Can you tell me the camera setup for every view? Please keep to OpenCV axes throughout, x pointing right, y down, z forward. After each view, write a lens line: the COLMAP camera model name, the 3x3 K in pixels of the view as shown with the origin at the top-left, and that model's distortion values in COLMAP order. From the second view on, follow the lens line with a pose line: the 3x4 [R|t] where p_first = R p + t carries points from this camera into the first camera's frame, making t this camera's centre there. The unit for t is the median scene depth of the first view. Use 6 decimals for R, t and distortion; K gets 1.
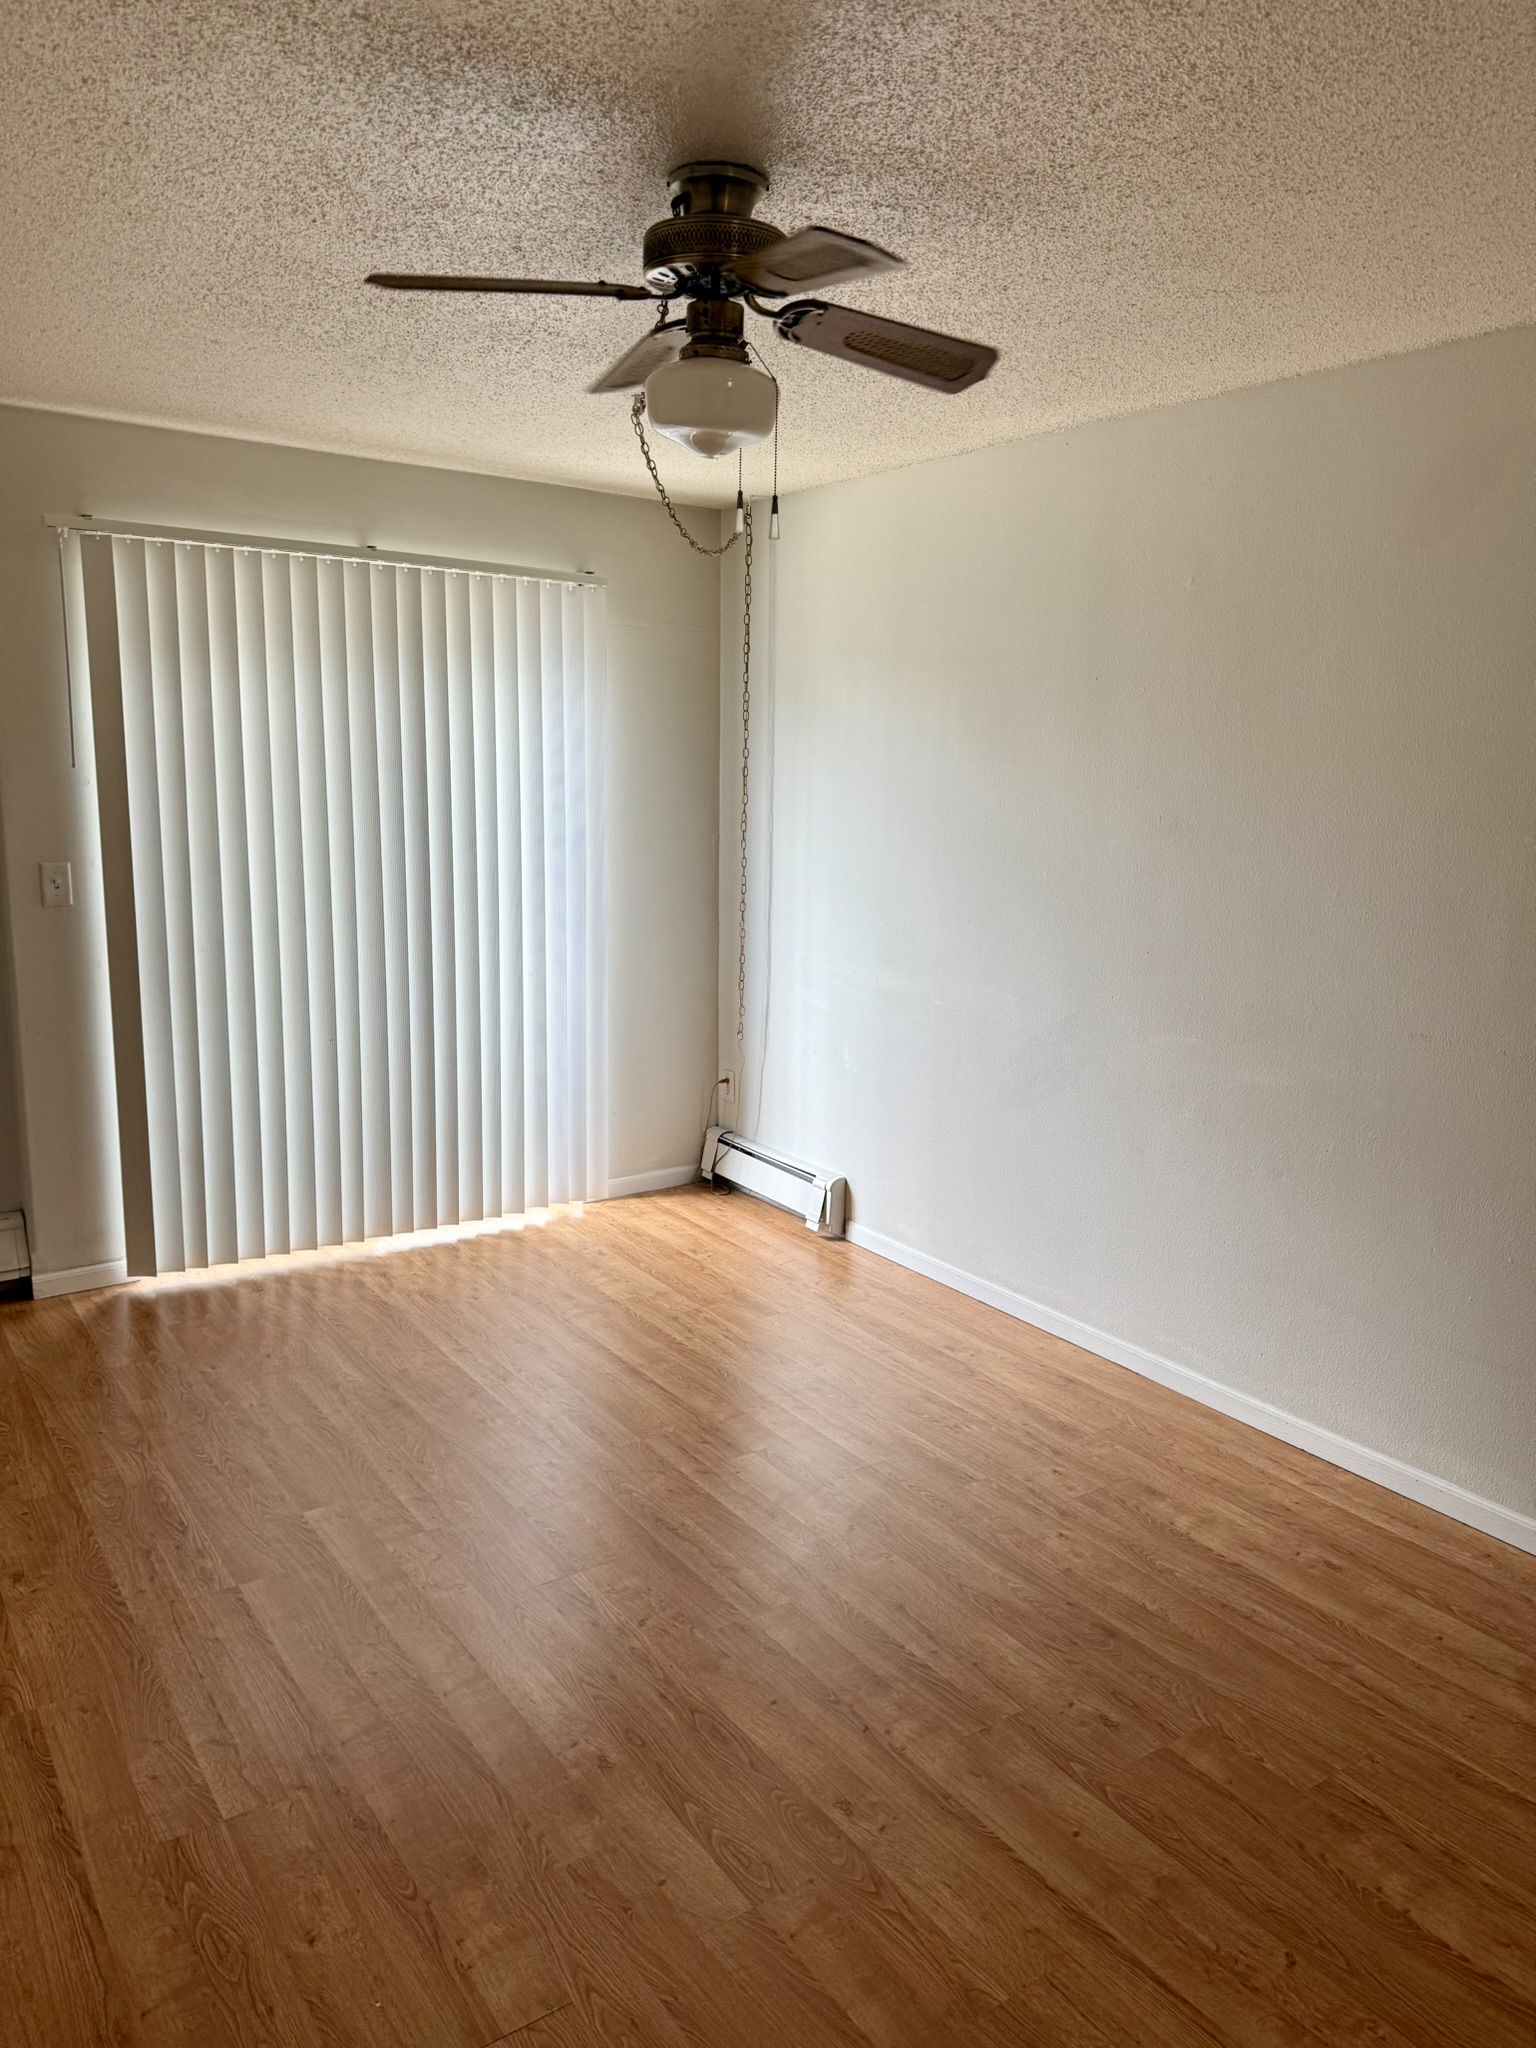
lens RADIAL K [[1435.1, 0, 759.1], [0, 1435.1, 1030.9], [0, 0, 1]] dist [-0.006487, -0.003512]
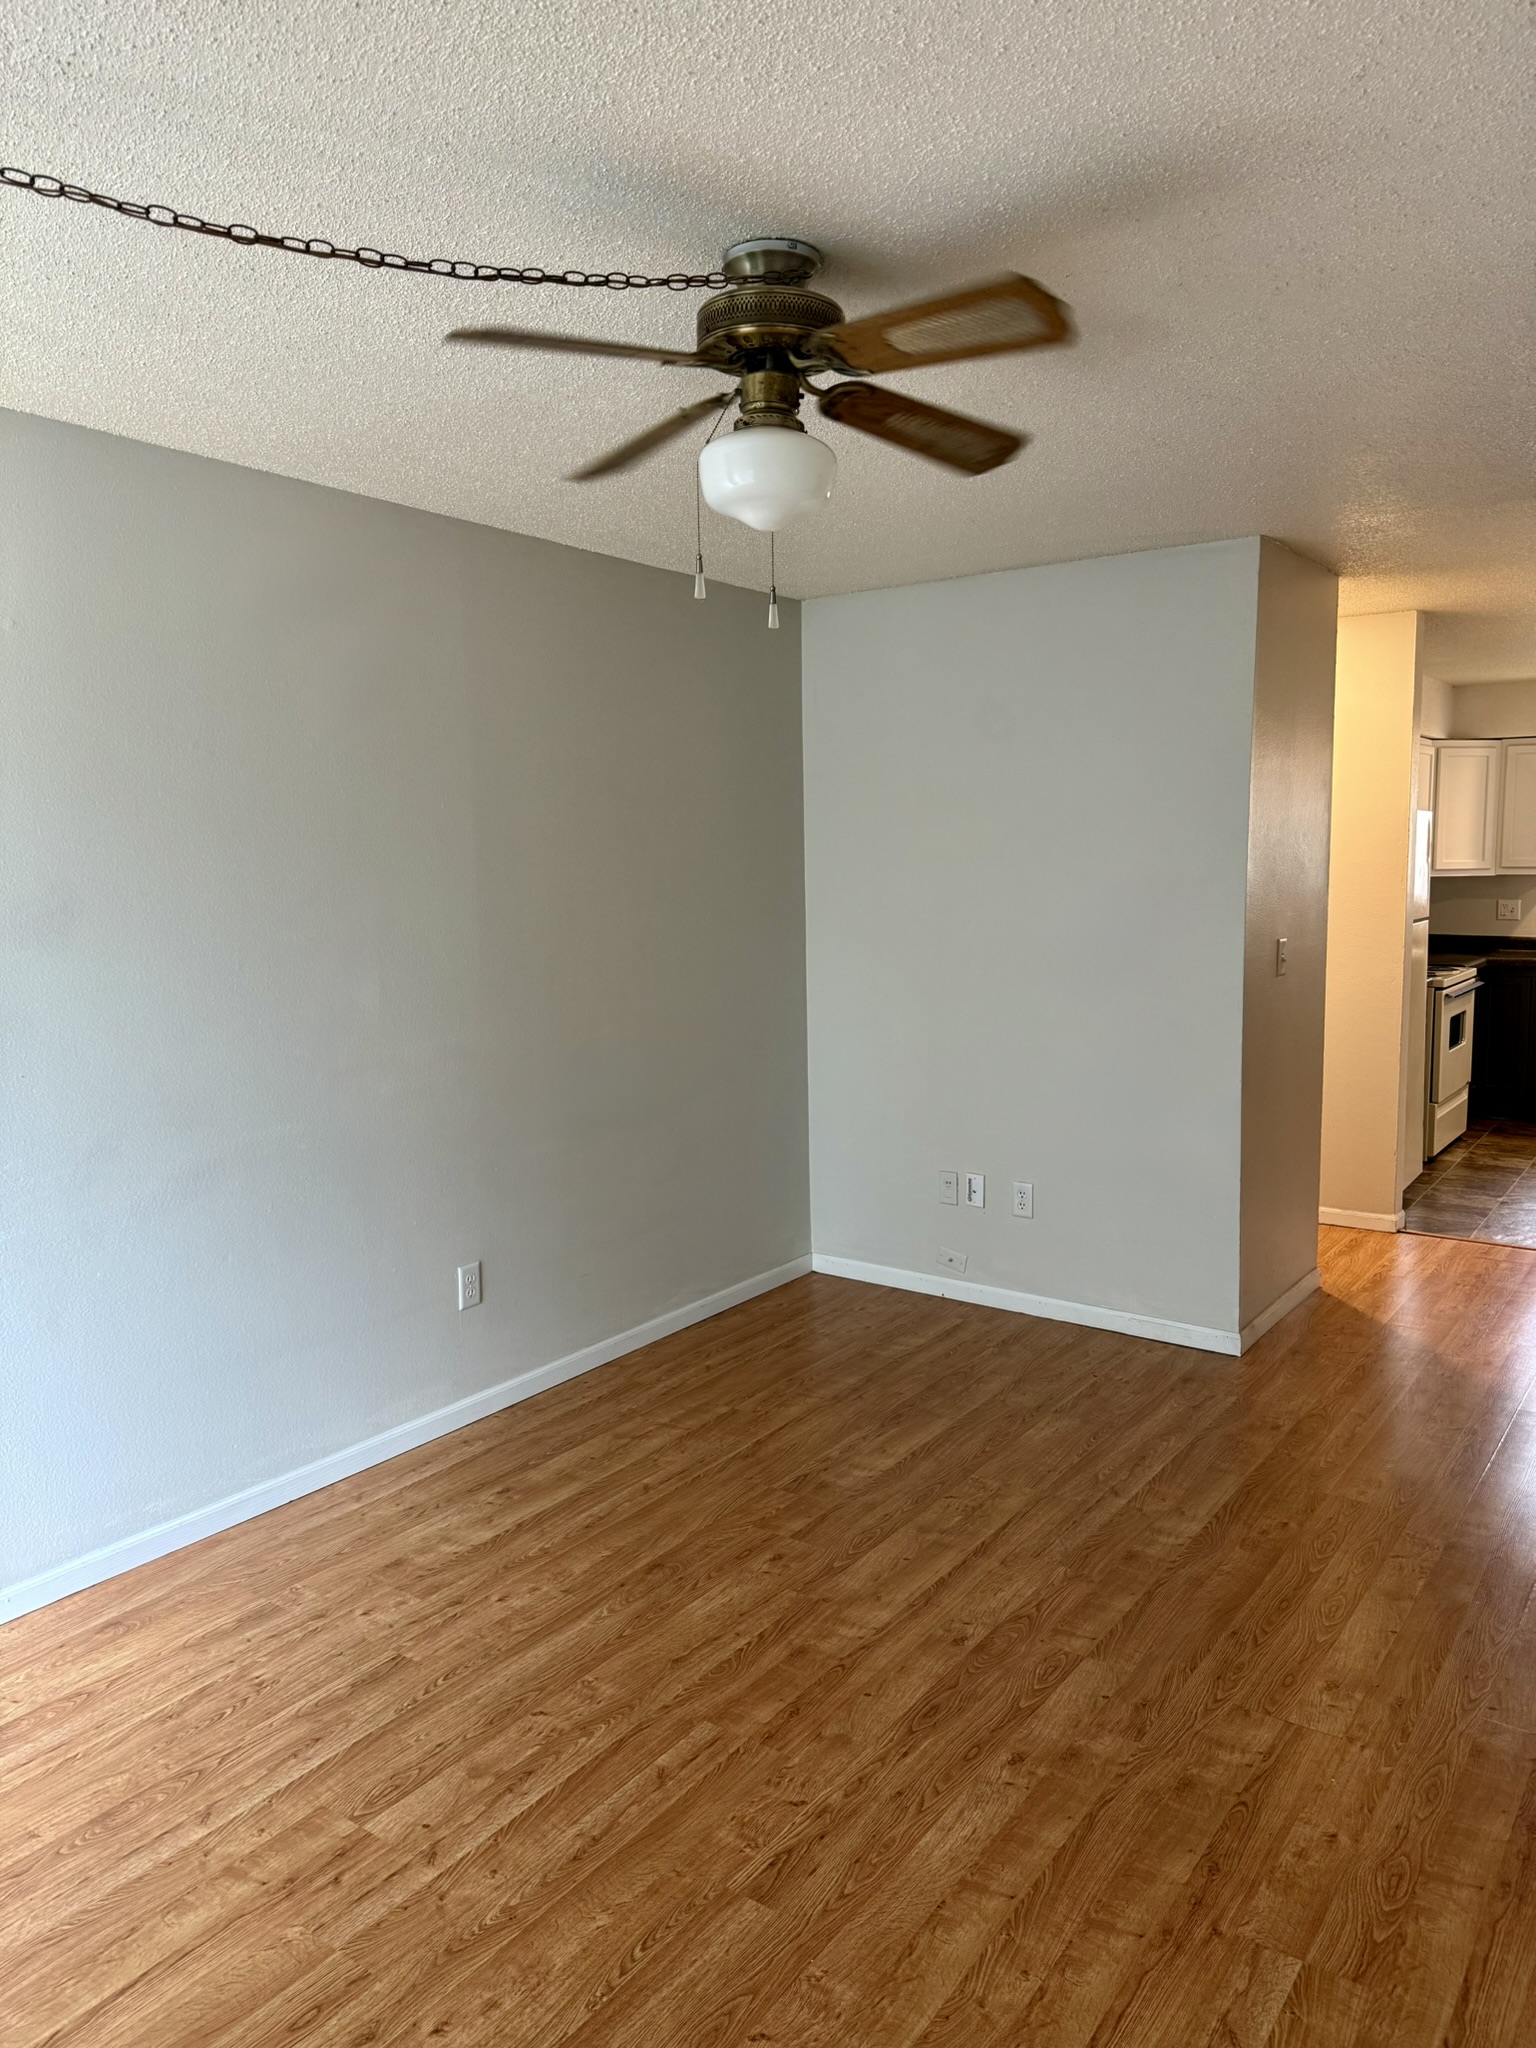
lens RADIAL K [[1435.1, 0, 757.4], [0, 1435.1, 1011.0], [0, 0, 1]] dist [-0.006487, -0.003512]
pose [[-0.318568, -0.126782, 0.939383, -0.946655], [0.186143, 0.963352, 0.193142, -0.268900], [-0.929444, 0.236389, -0.283293, 1.291408]]
